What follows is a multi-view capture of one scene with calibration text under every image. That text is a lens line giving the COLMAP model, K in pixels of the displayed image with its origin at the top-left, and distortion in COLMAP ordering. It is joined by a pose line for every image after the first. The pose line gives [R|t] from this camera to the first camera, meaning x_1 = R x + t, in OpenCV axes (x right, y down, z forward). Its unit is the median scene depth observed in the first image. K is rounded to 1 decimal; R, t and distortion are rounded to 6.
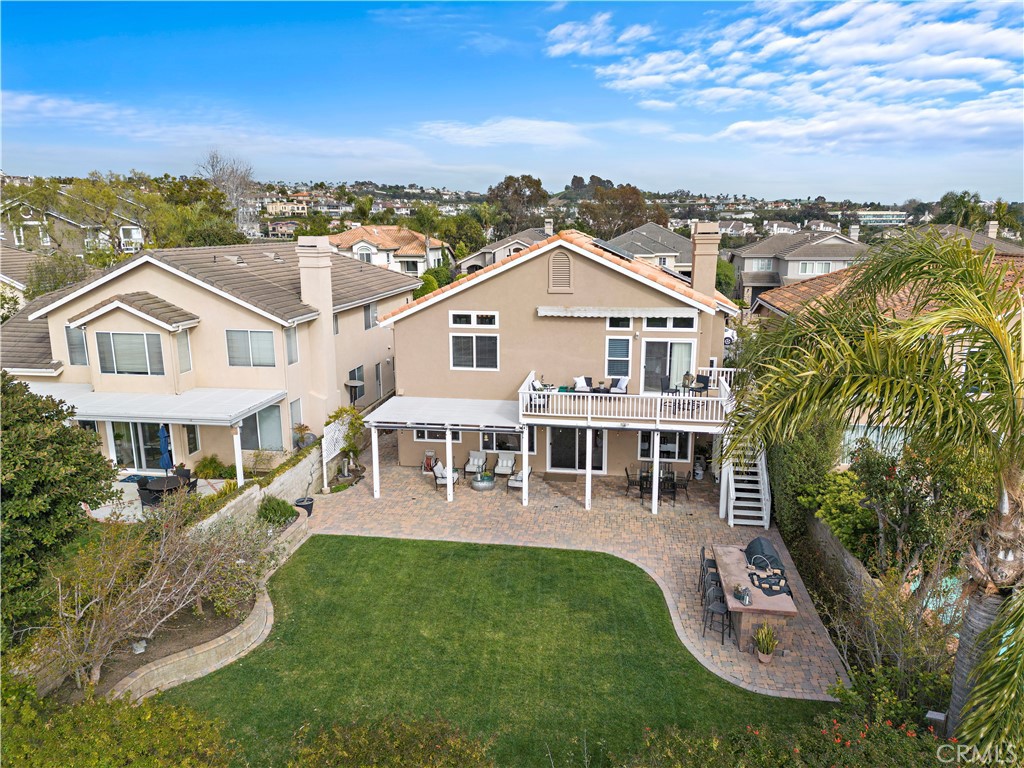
lens RADIAL K [[715.3, 0, 512.0], [0, 715.3, 384.0], [0, 0, 1]] dist [0.076980, -0.077011]
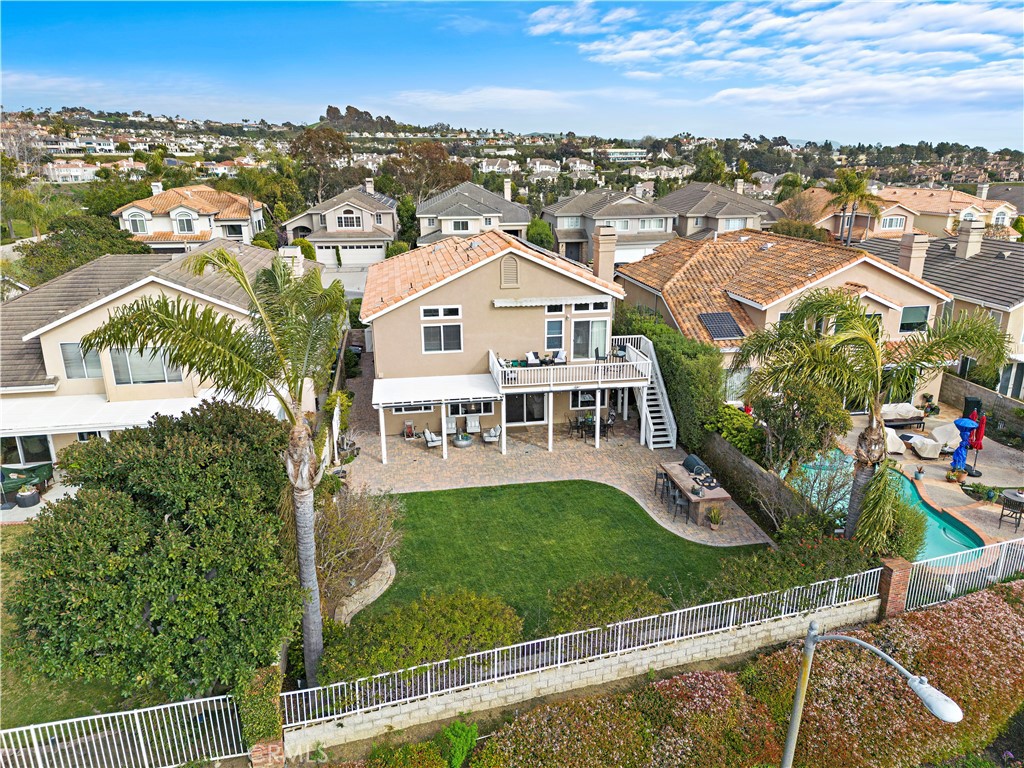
lens RADIAL K [[715.3, 0, 512.0], [0, 715.3, 384.0], [0, 0, 1]] dist [0.076980, -0.077011]
pose [[0.951259, -0.098246, 0.292324, -0.323009], [0.073518, 0.992813, 0.094433, -0.077979], [-0.299501, -0.068340, 0.951645, -0.234509]]
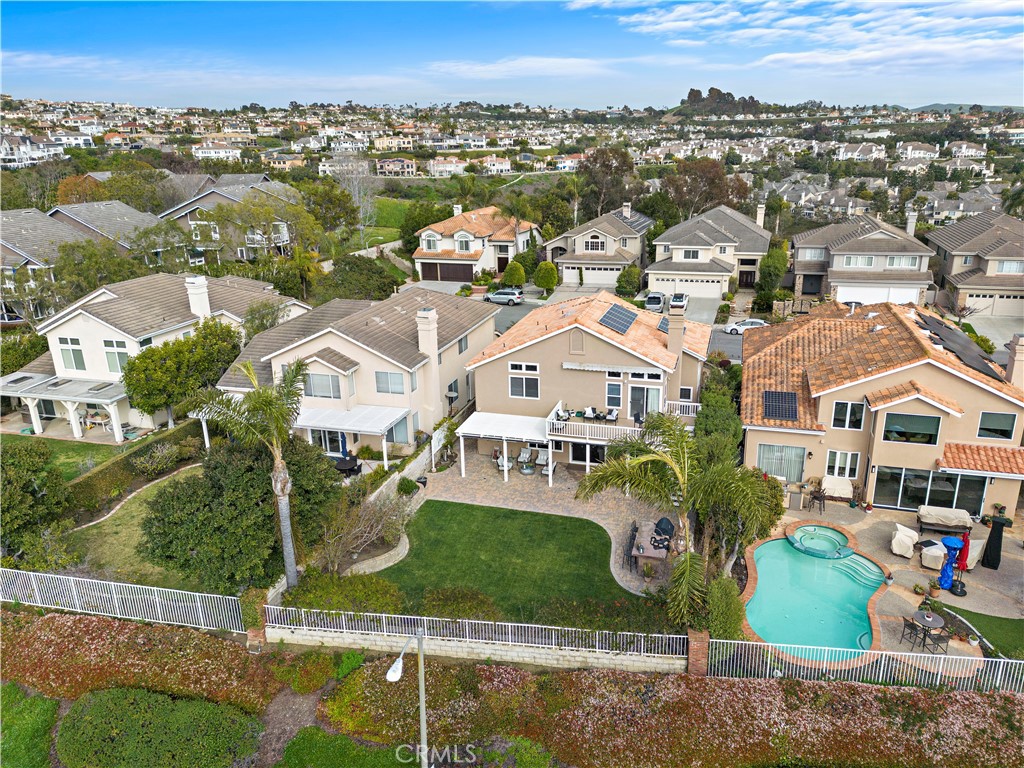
lens RADIAL K [[721.6, 0, 512.0], [0, 721.6, 384.0], [0, 0, 1]] dist [0.093381, -0.089523]
pose [[0.989966, 0.025254, -0.139032, 0.149340], [-0.011970, 0.995351, 0.095566, -0.214464], [0.140799, -0.092943, 0.985666, -0.608224]]
